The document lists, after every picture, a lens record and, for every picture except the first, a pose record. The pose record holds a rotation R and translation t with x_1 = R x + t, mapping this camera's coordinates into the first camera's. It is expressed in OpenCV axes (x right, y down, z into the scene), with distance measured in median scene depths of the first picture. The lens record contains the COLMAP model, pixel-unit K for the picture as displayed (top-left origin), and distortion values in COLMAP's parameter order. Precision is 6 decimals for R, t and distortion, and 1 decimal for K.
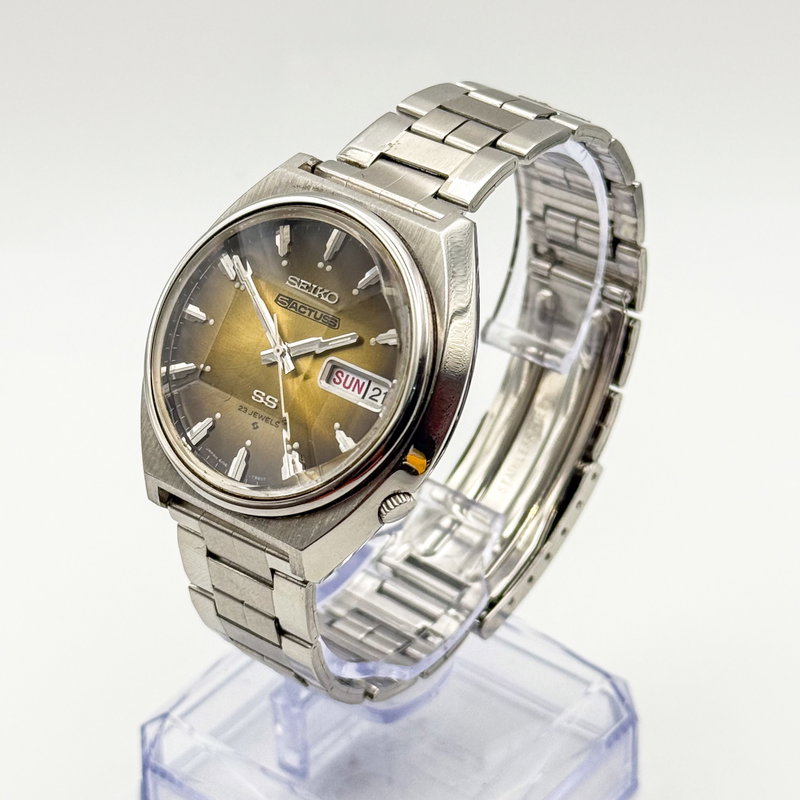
lens RADIAL K [[2300.5, 0, 400.0], [0, 2300.5, 400.0], [0, 0, 1]] dist [0.036806, 0.380078]
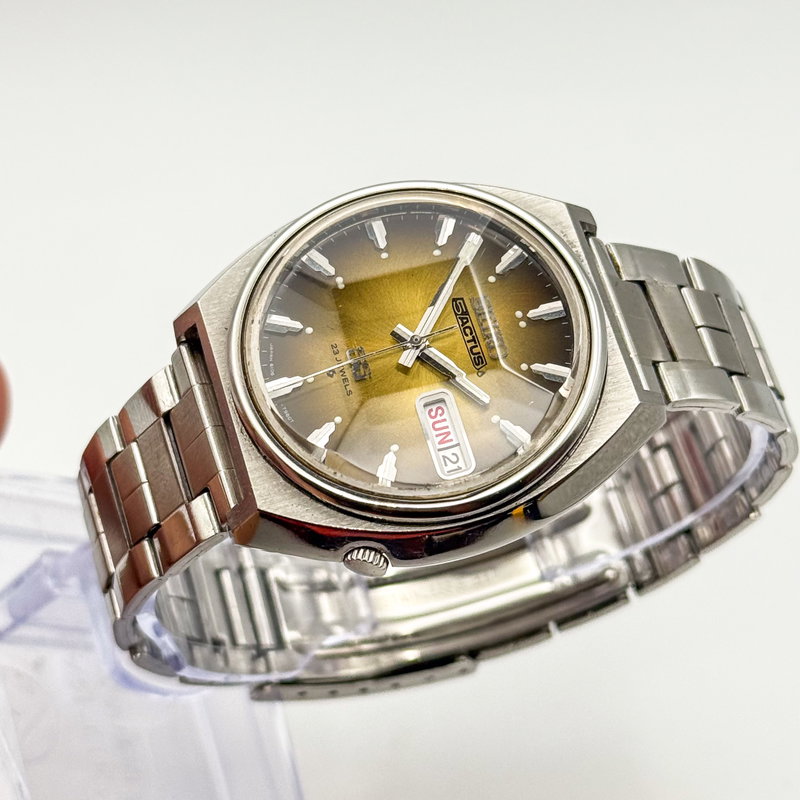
lens RADIAL K [[2300.5, 0, 400.0], [0, 2300.5, 400.0], [0, 0, 1]] dist [0.036806, 0.380078]
pose [[0.620662, 0.775656, 0.114613, -0.132304], [-0.773376, 0.629684, -0.073406, 0.058394], [-0.129108, -0.043079, 0.990694, 0.134933]]
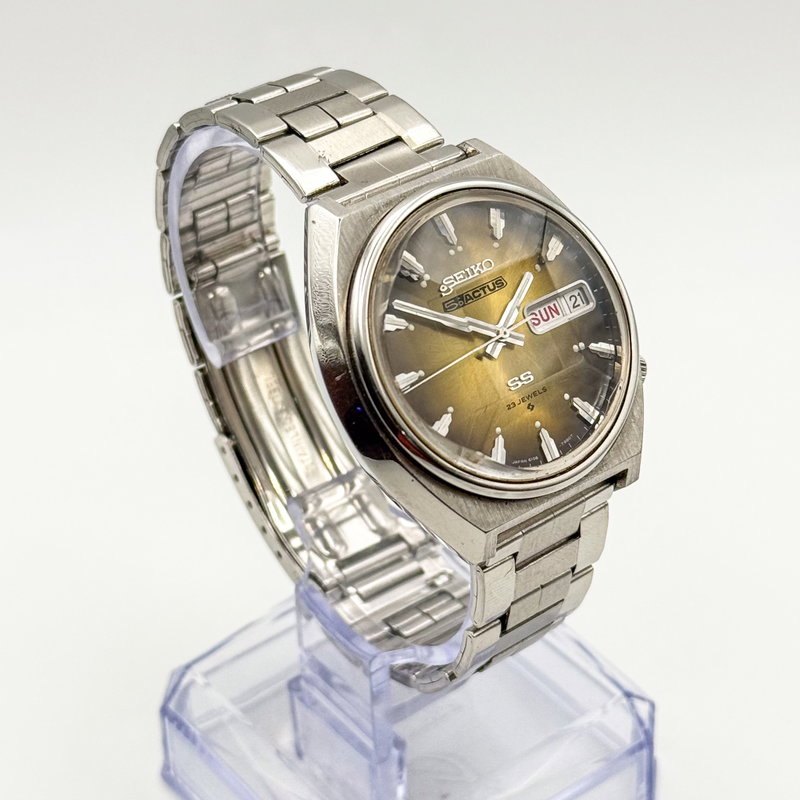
lens RADIAL K [[2300.5, 0, 400.0], [0, 2300.5, 400.0], [0, 0, 1]] dist [0.036806, 0.380078]
pose [[0.244419, -0.564546, 0.788382, -0.831659], [0.572235, 0.740351, 0.352743, -0.362544], [-0.782819, 0.364923, 0.504009, 0.517200]]
